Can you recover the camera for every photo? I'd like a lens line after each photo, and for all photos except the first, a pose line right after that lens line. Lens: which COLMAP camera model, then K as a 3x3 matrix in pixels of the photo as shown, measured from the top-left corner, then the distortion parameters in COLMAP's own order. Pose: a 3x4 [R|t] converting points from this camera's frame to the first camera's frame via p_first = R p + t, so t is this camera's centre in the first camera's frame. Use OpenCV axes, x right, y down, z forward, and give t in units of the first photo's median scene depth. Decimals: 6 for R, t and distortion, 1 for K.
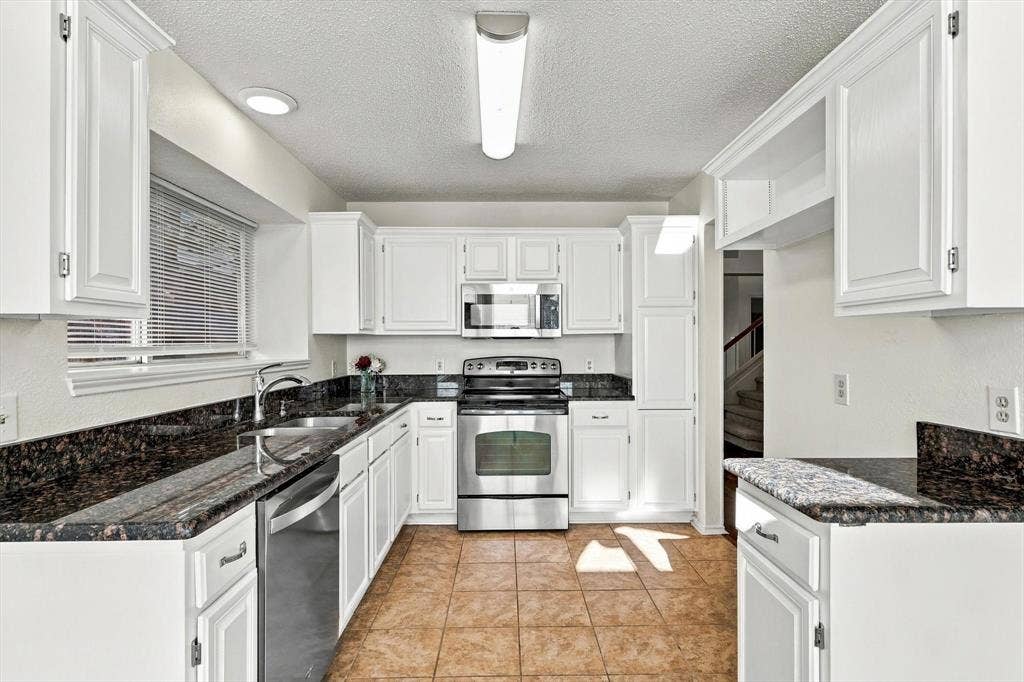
lens RADIAL K [[506.5, 0, 512.0], [0, 506.5, 341.0], [0, 0, 1]] dist [0.000438, 0.000090]
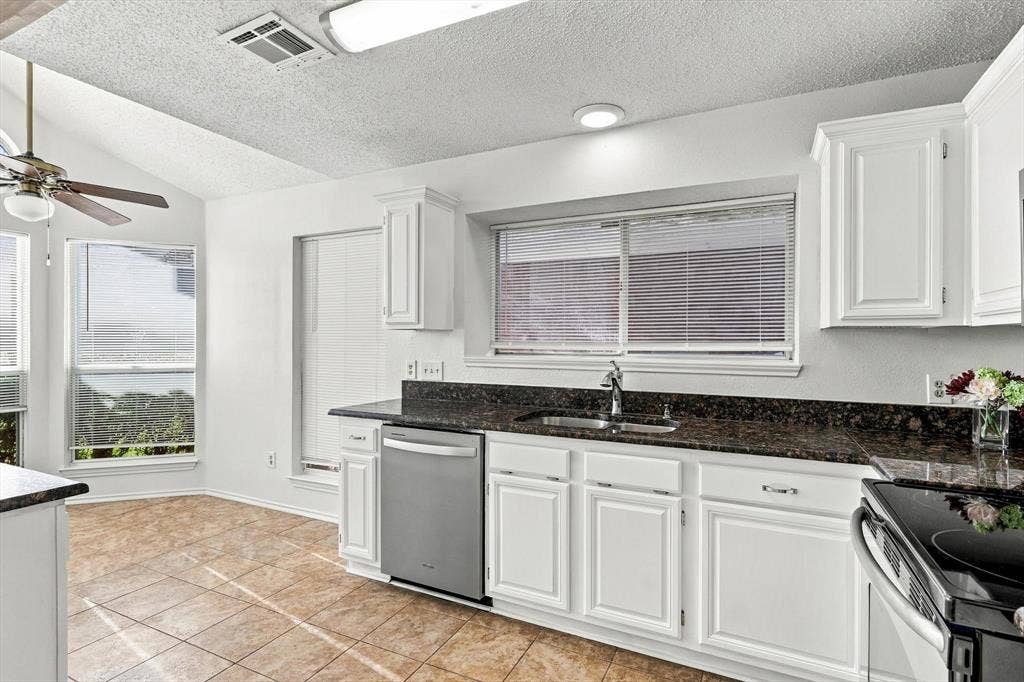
lens RADIAL K [[506.5, 0, 512.0], [0, 506.5, 341.0], [0, 0, 1]] dist [0.000438, 0.000090]
pose [[-0.451207, 0.008176, -0.892382, 0.552120], [0.003412, 0.999967, 0.007436, -0.004610], [0.892413, 0.000310, -0.451220, 1.307621]]
